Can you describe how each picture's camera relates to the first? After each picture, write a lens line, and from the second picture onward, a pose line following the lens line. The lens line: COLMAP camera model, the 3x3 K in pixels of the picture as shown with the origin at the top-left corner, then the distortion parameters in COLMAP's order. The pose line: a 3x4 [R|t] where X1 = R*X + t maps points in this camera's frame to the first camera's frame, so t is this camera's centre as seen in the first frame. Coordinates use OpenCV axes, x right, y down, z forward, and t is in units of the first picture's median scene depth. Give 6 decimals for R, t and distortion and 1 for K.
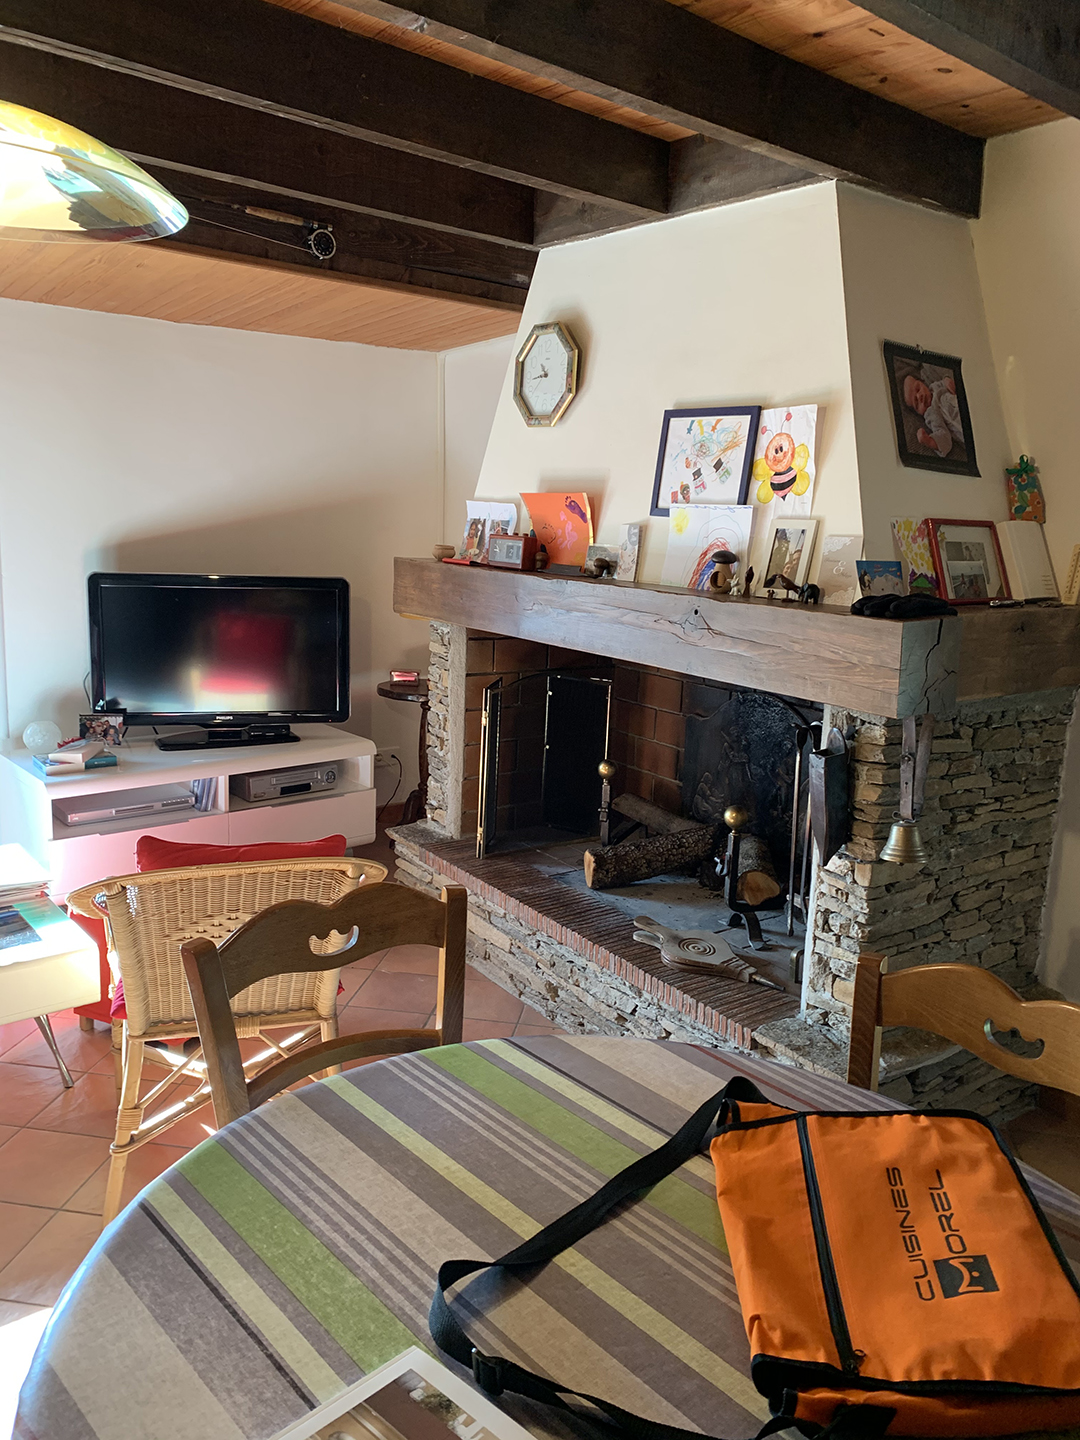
lens RADIAL K [[1127.0, 0, 556.6], [0, 1127.0, 706.8], [0, 0, 1]] dist [0.085030, -0.123089]
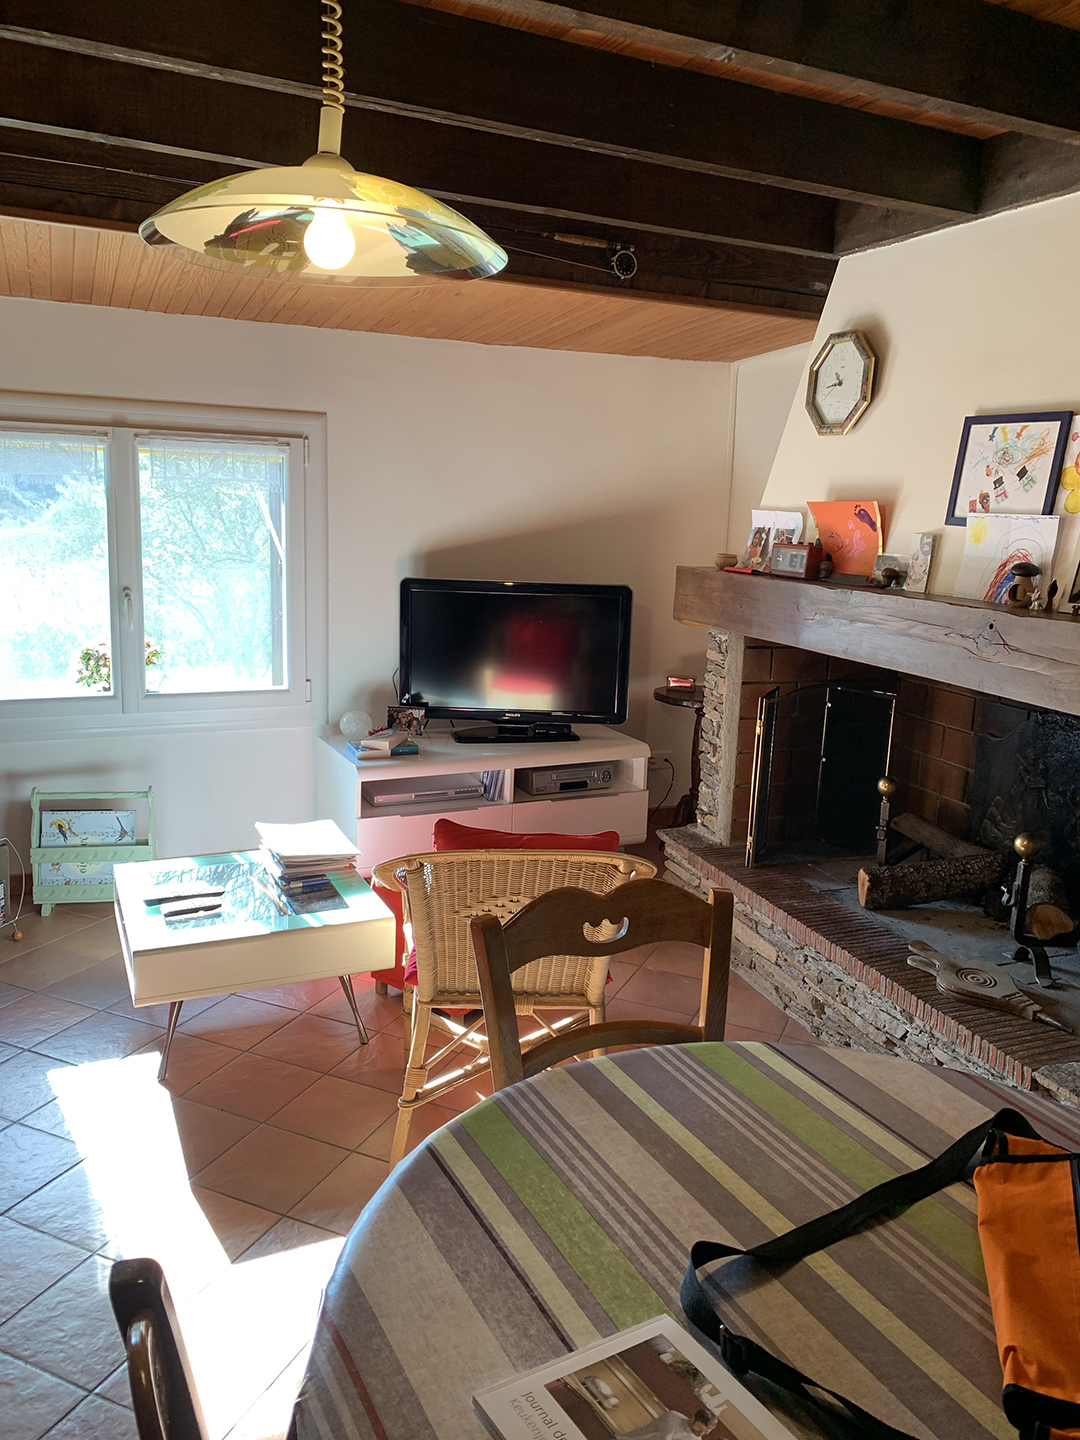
lens RADIAL K [[1127.0, 0, 556.6], [0, 1127.0, 706.8], [0, 0, 1]] dist [0.085030, -0.123089]
pose [[0.969584, 0.043481, -0.240864, 0.003393], [-0.044724, 0.998999, 0.000305, -0.000339], [0.240637, 0.010477, 0.970559, -0.024621]]
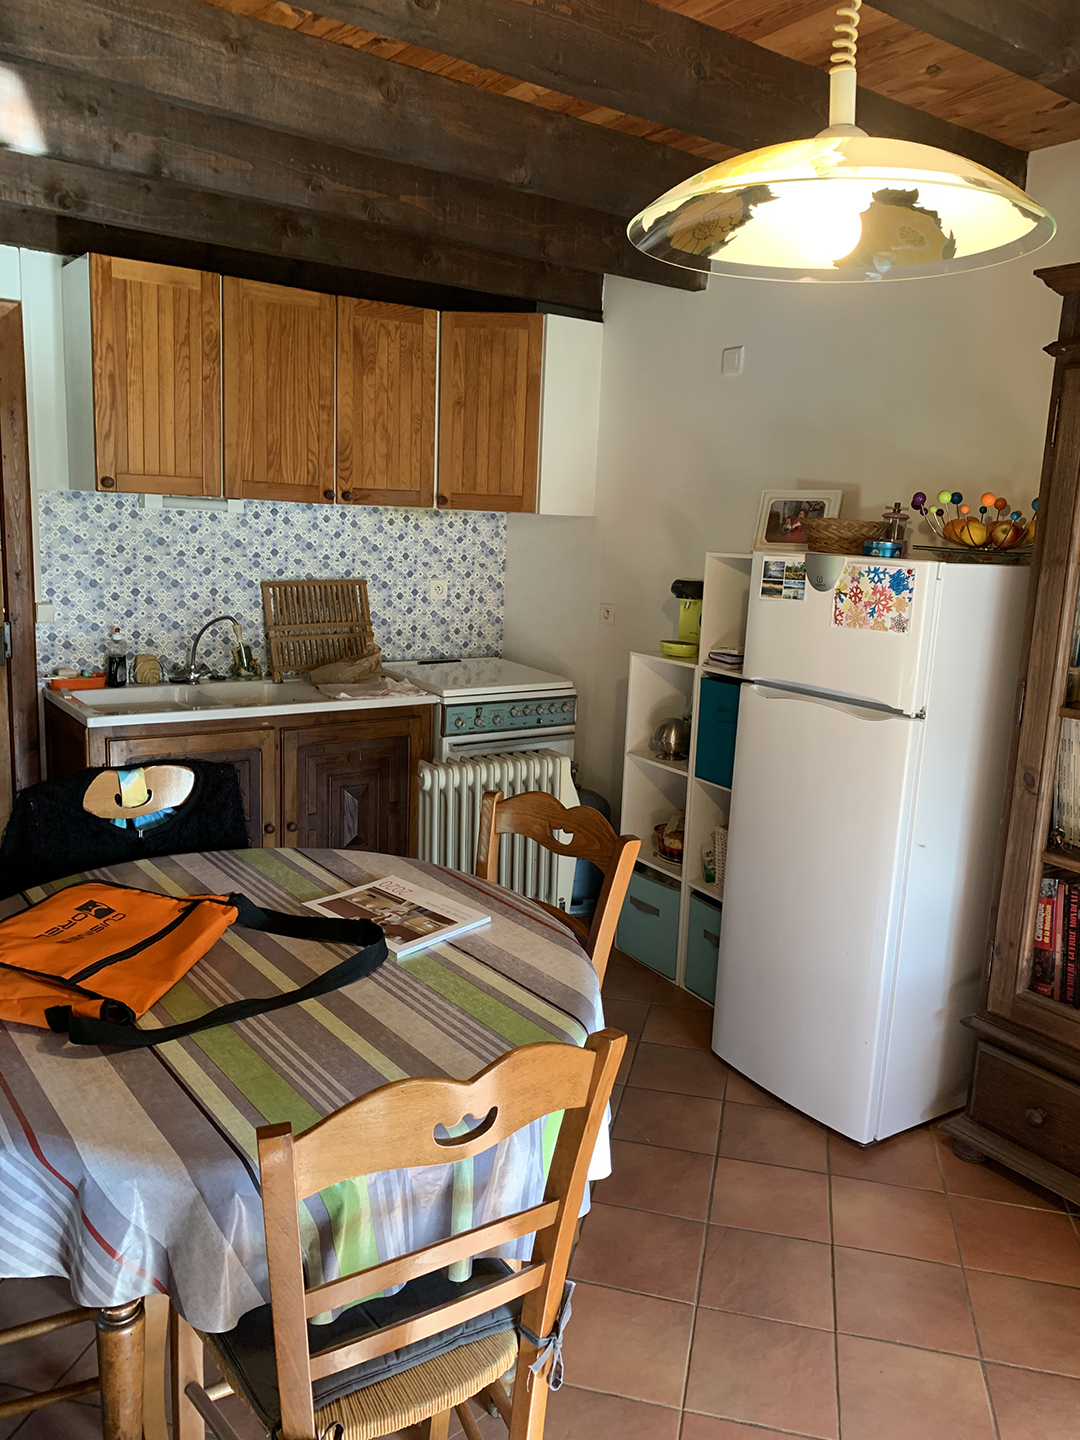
lens RADIAL K [[1127.0, 0, 556.6], [0, 1127.0, 706.8], [0, 0, 1]] dist [0.085030, -0.123089]
pose [[-0.995077, -0.087568, 0.046415, -0.176877], [-0.066757, 0.938356, 0.339164, -0.193611], [-0.073254, 0.334395, -0.939582, 1.050267]]
